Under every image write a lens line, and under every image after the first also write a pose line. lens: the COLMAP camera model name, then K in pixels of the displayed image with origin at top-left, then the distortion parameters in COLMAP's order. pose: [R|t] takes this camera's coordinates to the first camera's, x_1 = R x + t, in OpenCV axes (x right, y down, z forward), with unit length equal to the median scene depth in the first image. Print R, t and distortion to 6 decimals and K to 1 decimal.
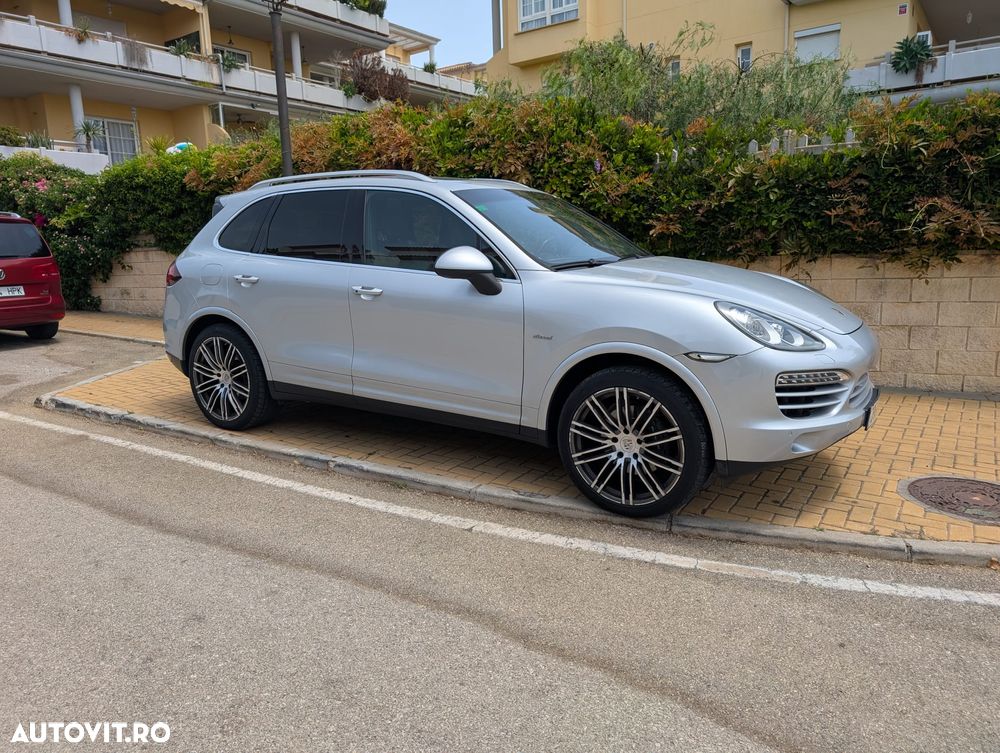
lens RADIAL K [[721.4, 0, 499.9], [0, 721.4, 380.1], [0, 0, 1]] dist [0.008928, -0.006757]
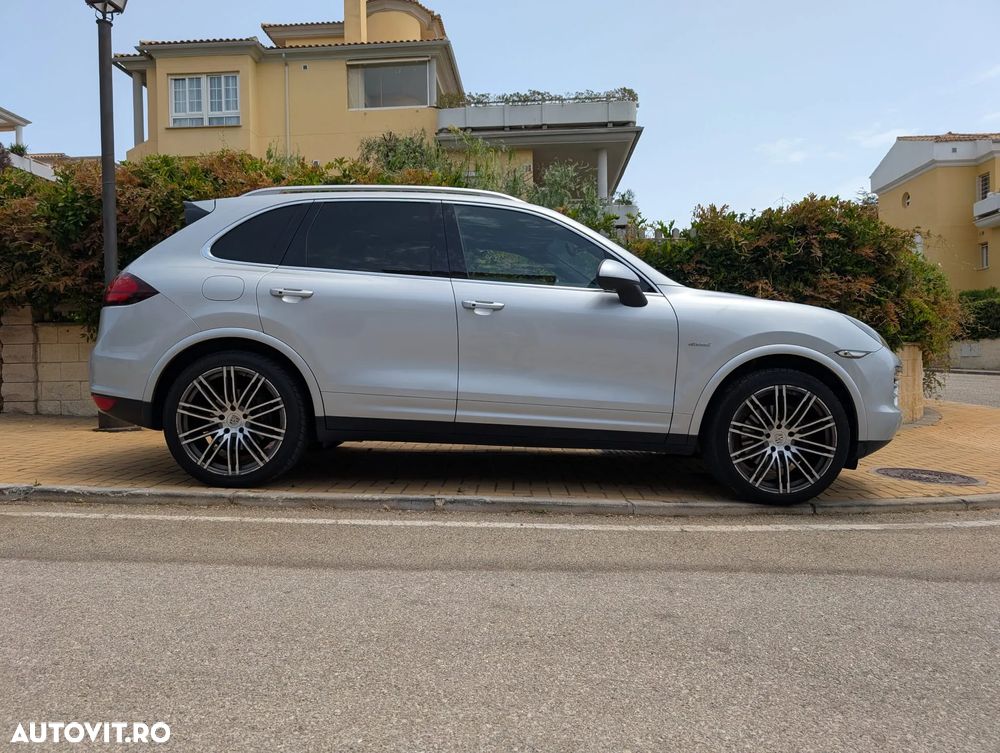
lens RADIAL K [[719.4, 0, 492.9], [0, 719.4, 386.6], [0, 0, 1]] dist [0.004709, -0.002461]
pose [[0.850207, 0.005874, 0.526416, -0.684590], [0.078104, 0.987464, -0.137164, 0.111556], [-0.520623, 0.157733, 0.839090, 0.245520]]
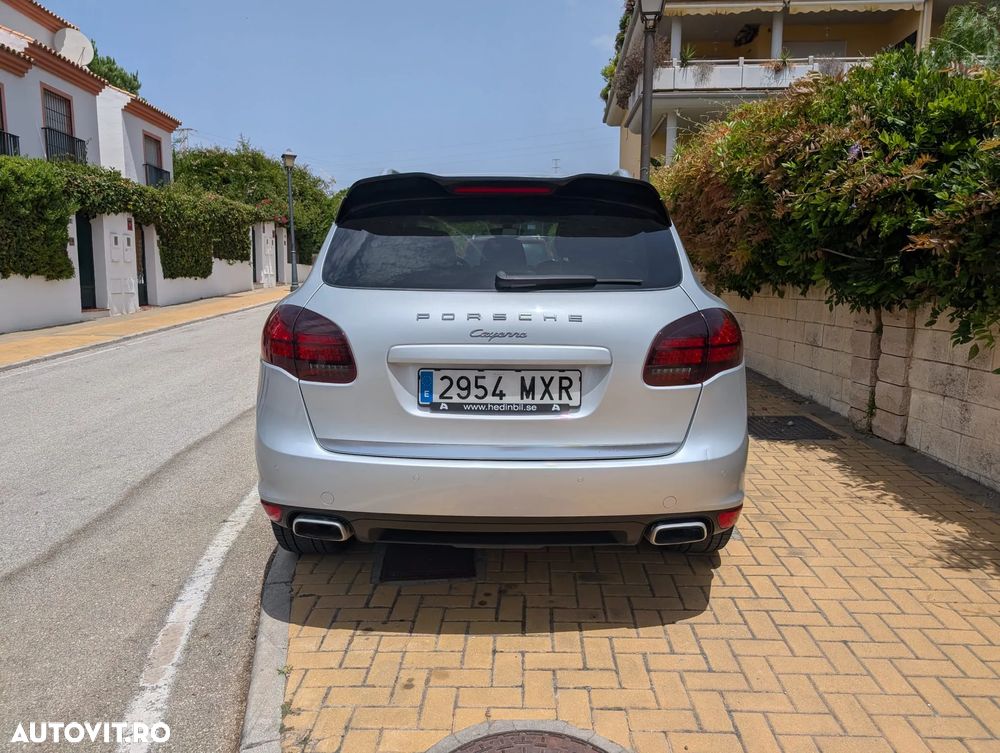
lens RADIAL K [[724.0, 0, 496.1], [0, 724.0, 374.2], [0, 0, 1]] dist [0.006819, -0.002608]
pose [[0.513296, 0.148746, -0.845223, 0.933208], [-0.172469, 0.982652, 0.068193, -0.138637], [0.840703, 0.110772, 0.530045, 0.644135]]
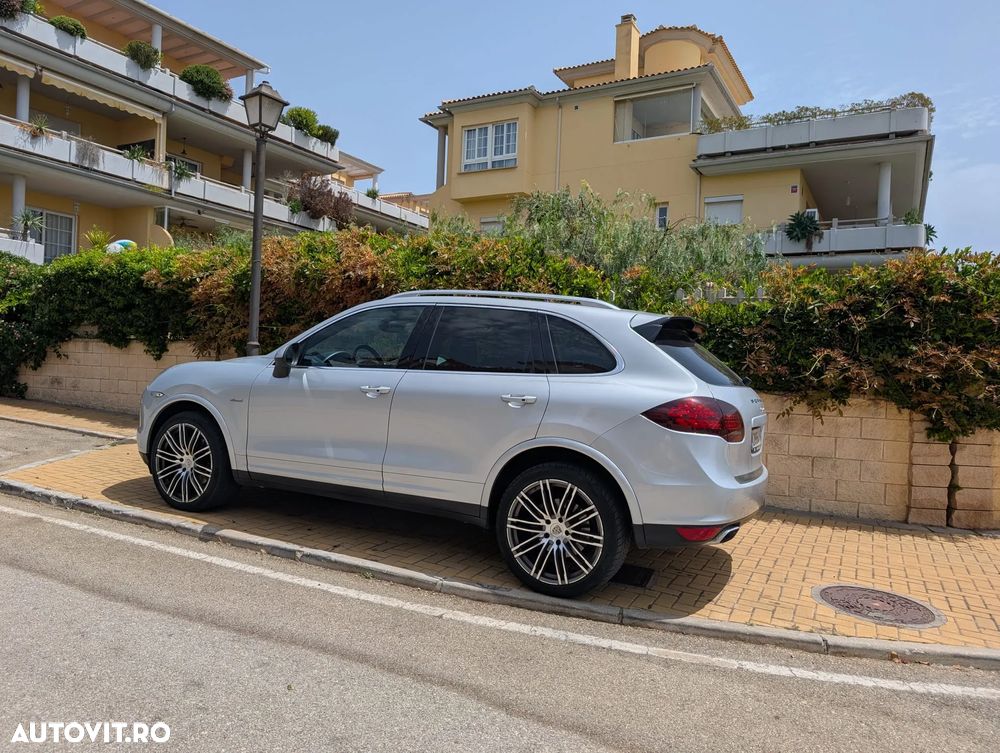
lens RADIAL K [[719.0, 0, 504.5], [0, 719.0, 371.0], [0, 0, 1]] dist [0.010447, -0.005552]
pose [[0.990725, 0.071547, 0.115524, -0.084907], [-0.049992, 0.982446, -0.179726, 0.031548], [-0.126355, 0.172284, 0.976910, -0.109468]]
